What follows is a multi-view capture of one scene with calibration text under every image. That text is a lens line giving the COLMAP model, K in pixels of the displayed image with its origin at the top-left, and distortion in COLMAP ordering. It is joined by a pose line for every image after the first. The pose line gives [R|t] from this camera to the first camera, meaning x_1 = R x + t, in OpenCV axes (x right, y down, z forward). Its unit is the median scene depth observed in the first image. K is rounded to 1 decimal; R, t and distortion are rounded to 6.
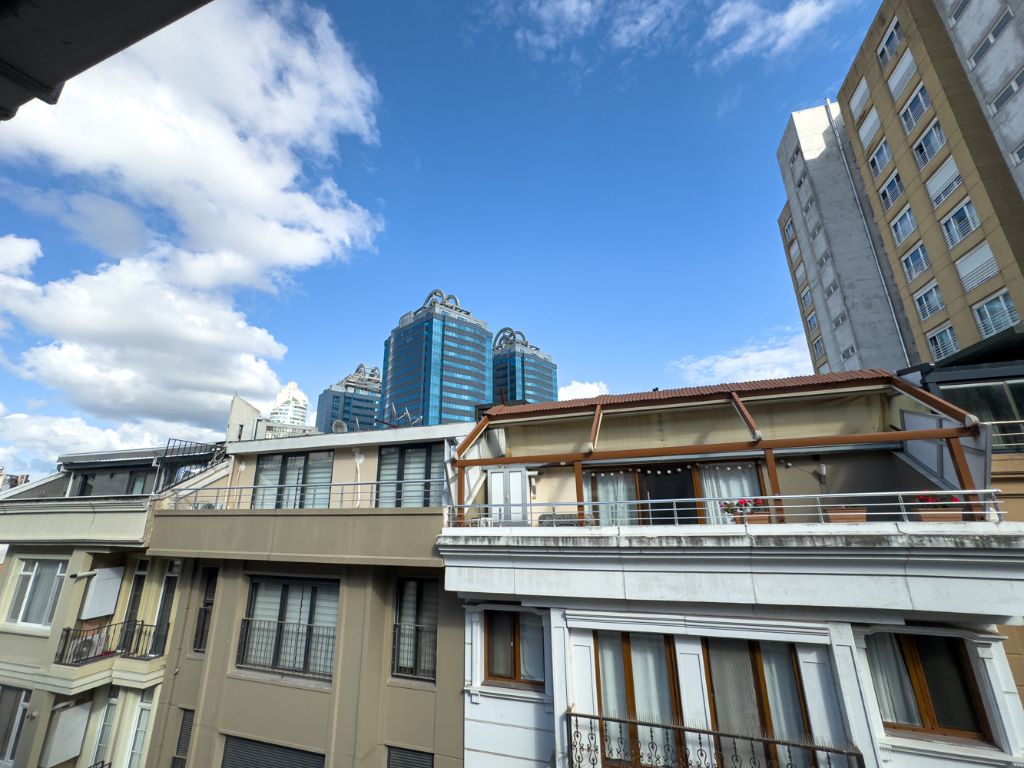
lens RADIAL K [[417.1, 0, 514.2], [0, 417.1, 384.1], [0, 0, 1]] dist [-0.040447, 0.017399]
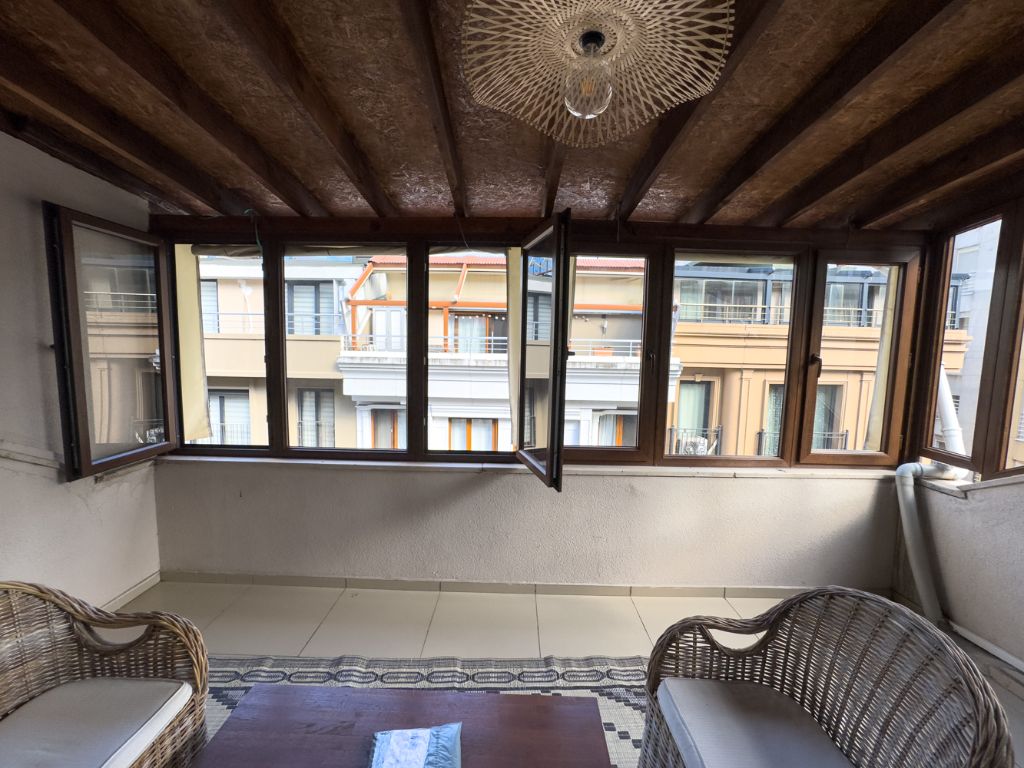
lens RADIAL K [[417.1, 0, 514.2], [0, 417.1, 384.1], [0, 0, 1]] dist [-0.040447, 0.017399]
pose [[0.947454, 0.009229, 0.319758, -0.062857], [-0.128770, 0.926023, 0.354822, -0.085385], [-0.292828, -0.377353, 0.878553, -0.326517]]
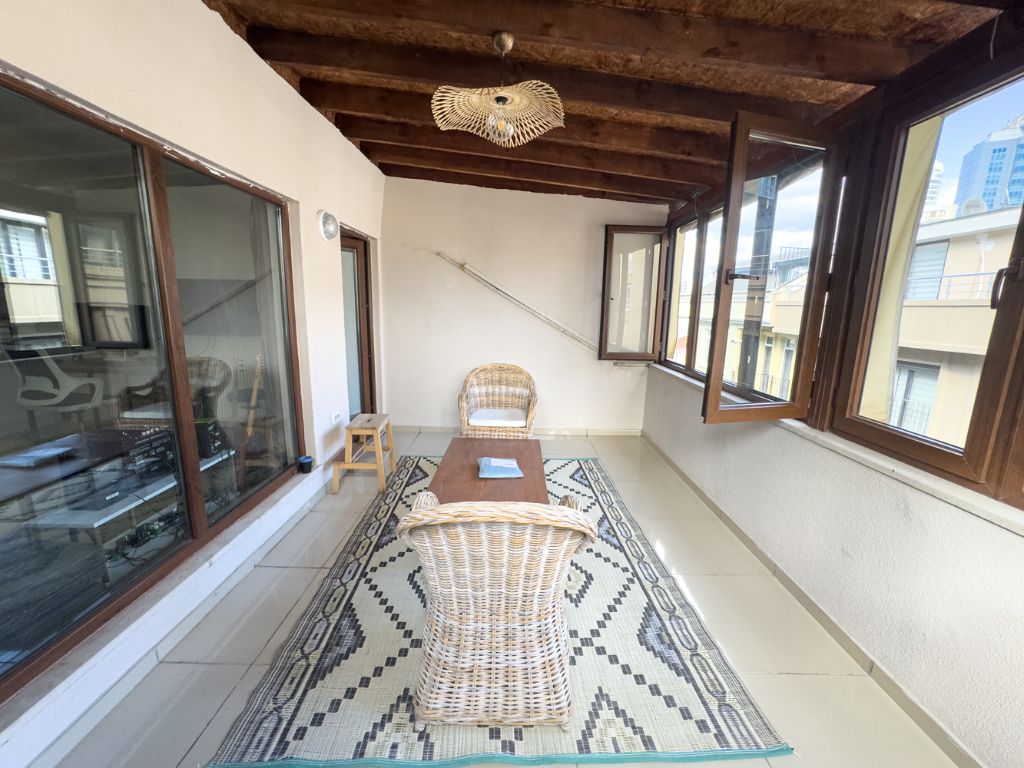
lens RADIAL K [[417.1, 0, 514.2], [0, 417.1, 384.1], [0, 0, 1]] dist [-0.040447, 0.017399]
pose [[0.320904, 0.199011, -0.925967, 0.215863], [0.248852, 0.925607, 0.285176, -0.058110], [0.913835, -0.321942, 0.247506, -0.293396]]
